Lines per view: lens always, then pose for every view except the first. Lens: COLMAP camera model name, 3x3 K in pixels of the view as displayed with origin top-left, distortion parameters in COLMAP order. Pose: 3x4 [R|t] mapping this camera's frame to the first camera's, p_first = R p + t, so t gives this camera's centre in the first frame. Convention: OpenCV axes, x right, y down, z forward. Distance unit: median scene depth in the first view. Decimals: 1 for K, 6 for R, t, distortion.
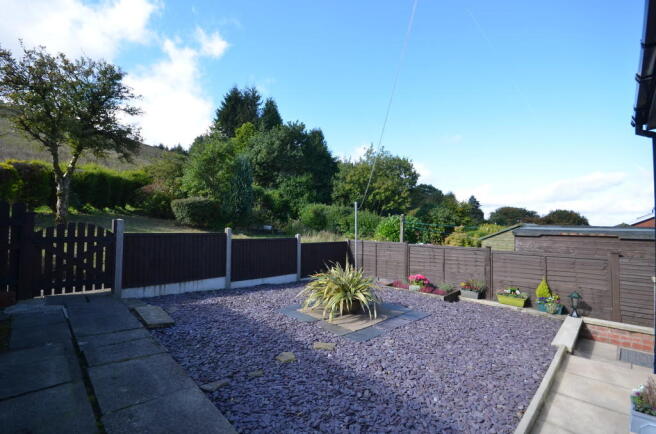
lens RADIAL K [[290.2, 0, 329.2], [0, 290.2, 220.1], [0, 0, 1]] dist [-0.000068, -0.000114]
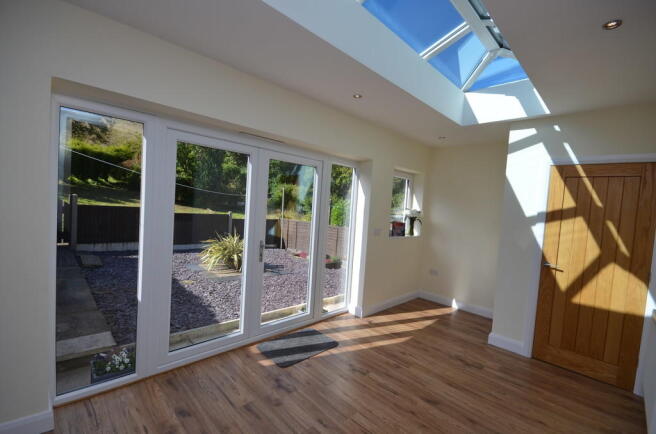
lens RADIAL K [[290.2, 0, 326.6], [0, 290.2, 218.7], [0, 0, 1]] dist [-0.000068, -0.000114]
pose [[0.998652, 0.051783, -0.003567, 0.275745], [-0.051424, 0.996381, 0.067673, -0.023119], [0.007059, -0.067398, 0.997701, -0.213568]]
